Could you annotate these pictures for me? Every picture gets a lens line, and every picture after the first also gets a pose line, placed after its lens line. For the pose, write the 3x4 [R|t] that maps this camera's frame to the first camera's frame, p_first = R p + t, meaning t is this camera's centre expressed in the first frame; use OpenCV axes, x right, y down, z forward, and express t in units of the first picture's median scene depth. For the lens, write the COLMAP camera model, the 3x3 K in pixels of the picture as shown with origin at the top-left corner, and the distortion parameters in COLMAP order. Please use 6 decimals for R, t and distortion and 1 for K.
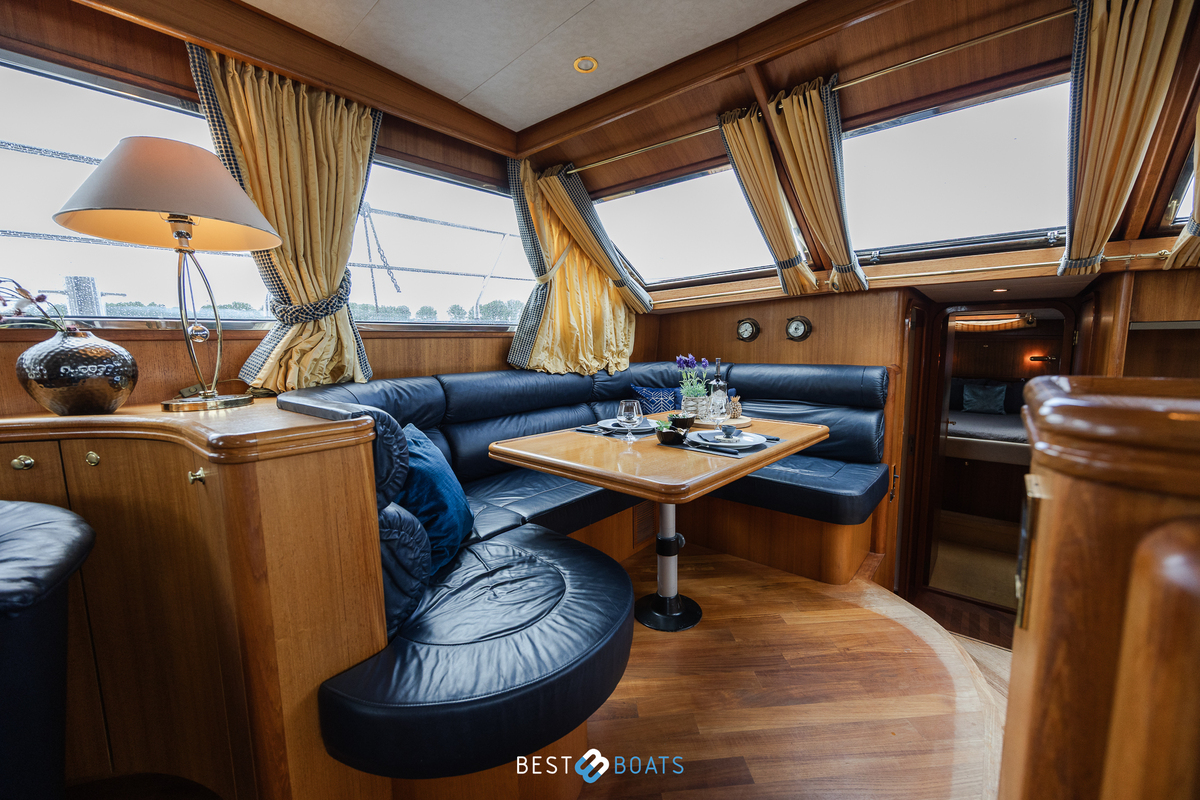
lens RADIAL K [[476.8, 0, 609.2], [0, 476.8, 400.5], [0, 0, 1]] dist [-0.000776, -0.000071]
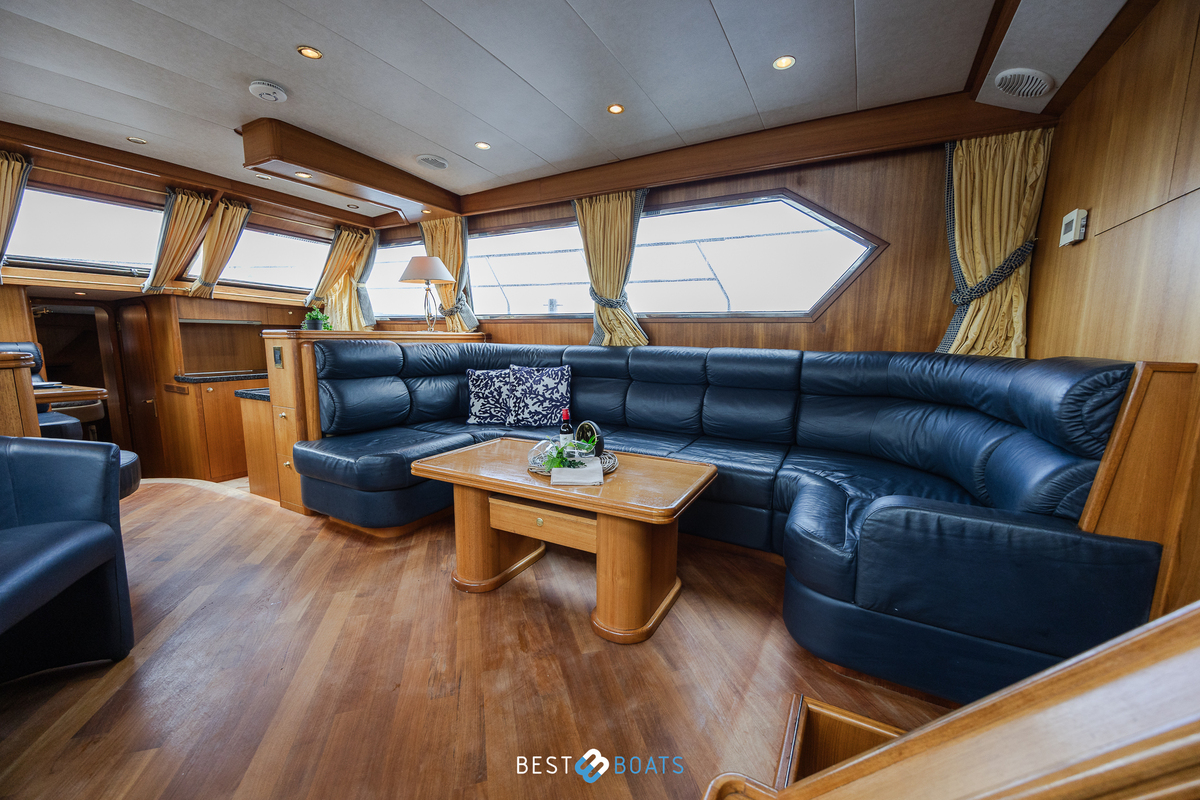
lens RADIAL K [[470.2, 0, 605.7], [0, 470.2, 401.1], [0, 0, 1]] dist [0.000984, 0.000064]
pose [[-0.188875, -0.122721, 0.974303, -1.073526], [0.115588, 0.982485, 0.146159, 0.087983], [-0.975175, 0.140223, -0.171382, -0.357989]]
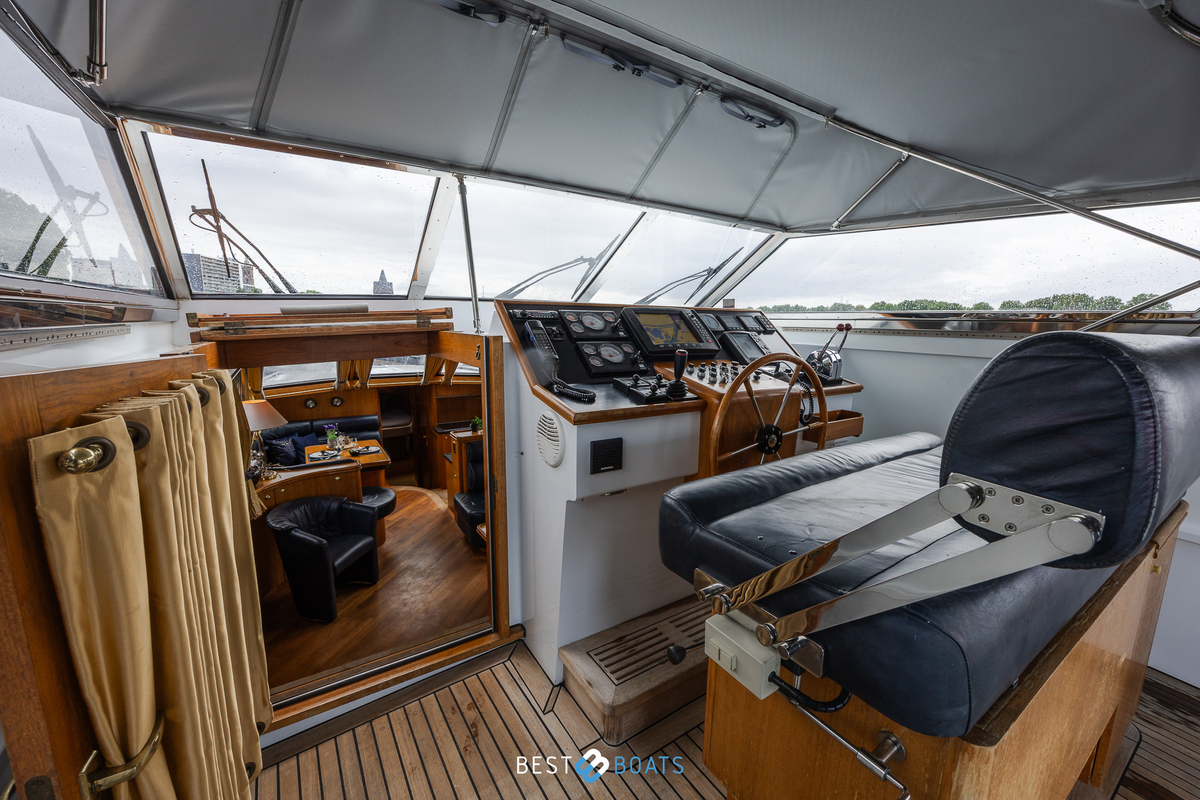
lens RADIAL K [[479.3, 0, 617.3], [0, 479.3, 402.5], [0, 0, 1]] dist [0.000844, -0.000116]
pose [[0.282363, -0.146170, 0.948106, -1.711929], [0.096341, 0.987648, 0.123575, -0.353443], [-0.954458, 0.056448, 0.292957, -1.204710]]
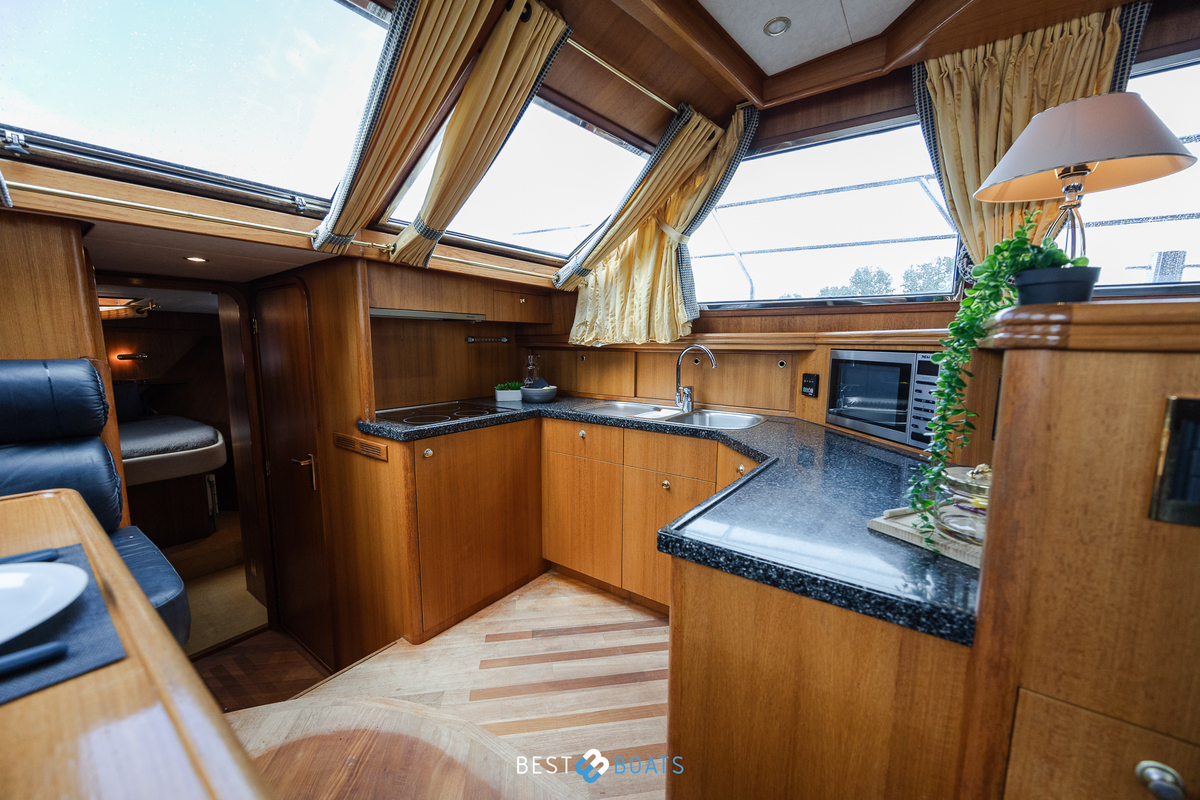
lens RADIAL K [[468.7, 0, 598.6], [0, 468.7, 401.7], [0, 0, 1]] dist [-0.001160, -0.000066]
pose [[-0.053993, -0.116008, 0.991780, -0.001191], [0.120728, 0.985184, 0.121809, -0.017026], [-0.991216, 0.126312, -0.039188, 0.433376]]
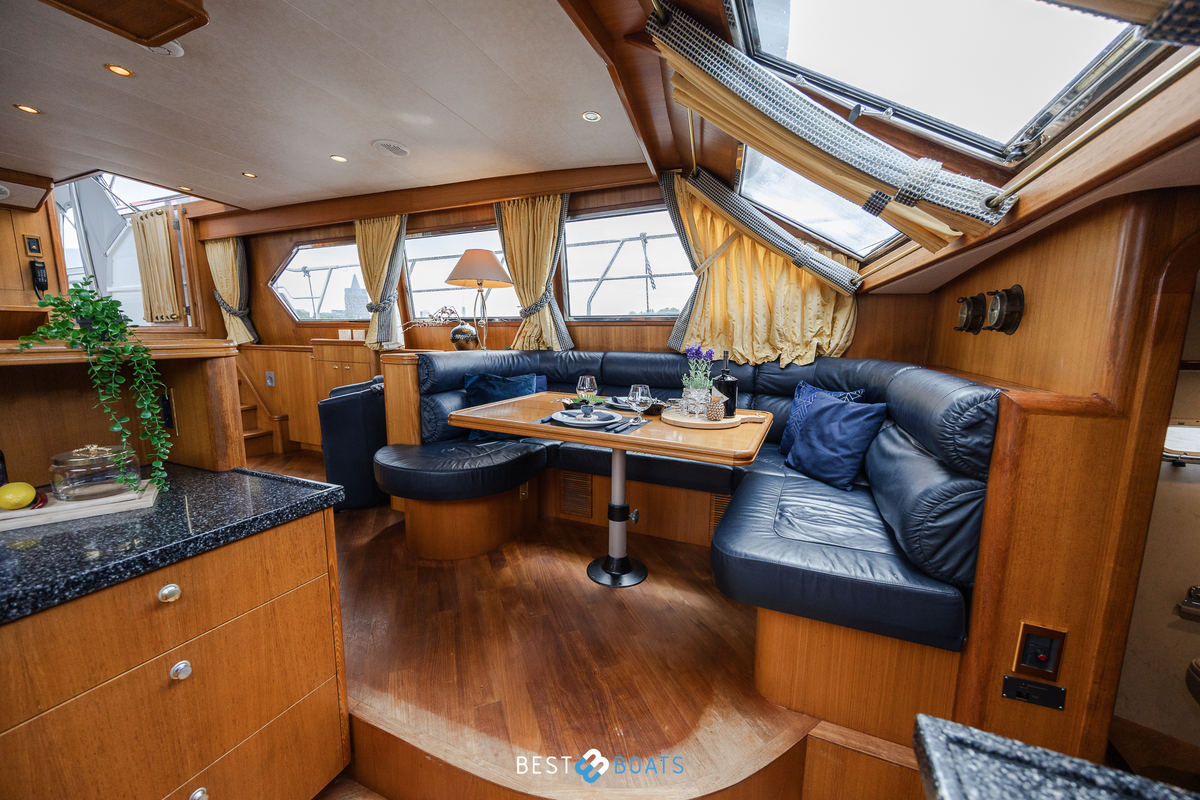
lens RADIAL K [[463.9, 0, 599.4], [0, 463.9, 401.2], [0, 0, 1]] dist [-0.001076, -0.000230]
pose [[0.266128, 0.159801, -0.950599, 0.899569], [-0.129433, 0.983156, 0.129038, -0.071805], [0.955208, 0.088698, 0.282329, 0.509403]]
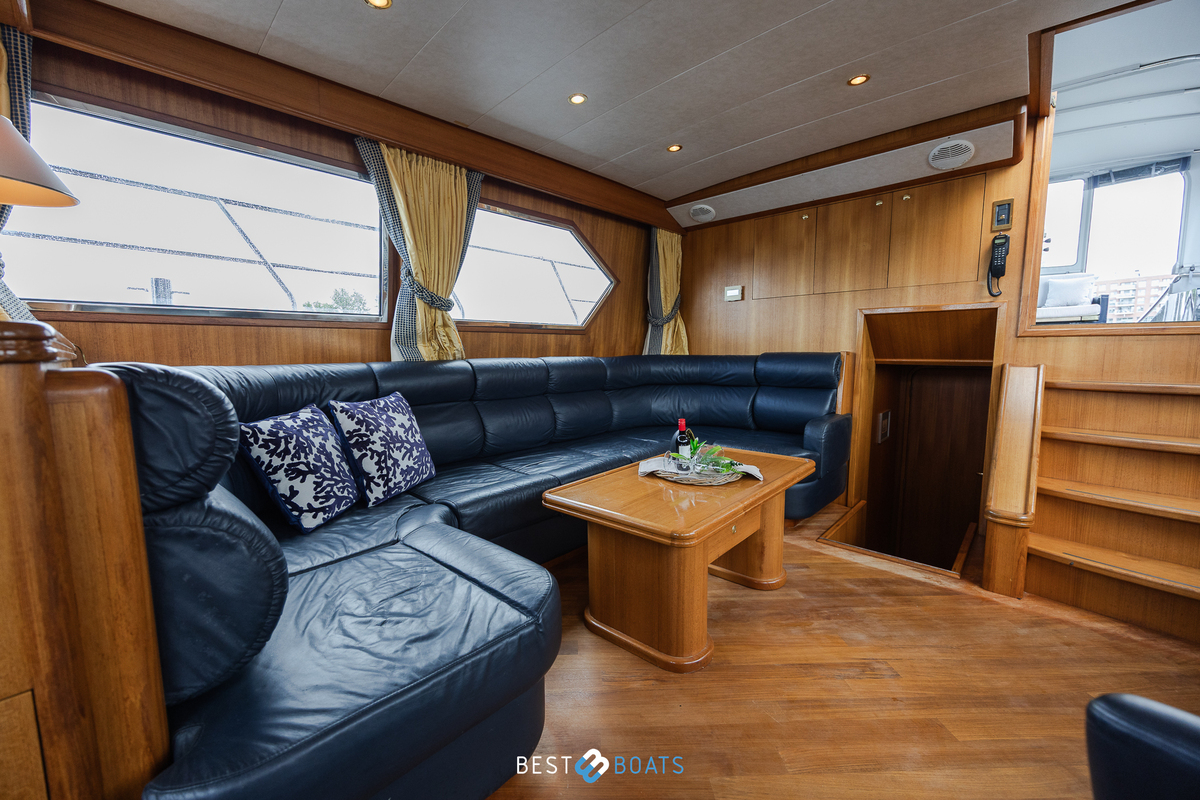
lens RADIAL K [[468.9, 0, 593.7], [0, 468.9, 401.6], [0, 0, 1]] dist [0.000582, -0.000030]
pose [[-0.997819, 0.018899, 0.063239, -0.158431], [0.033055, 0.972400, 0.230965, -0.003256], [-0.057129, 0.232552, -0.970905, 0.346591]]
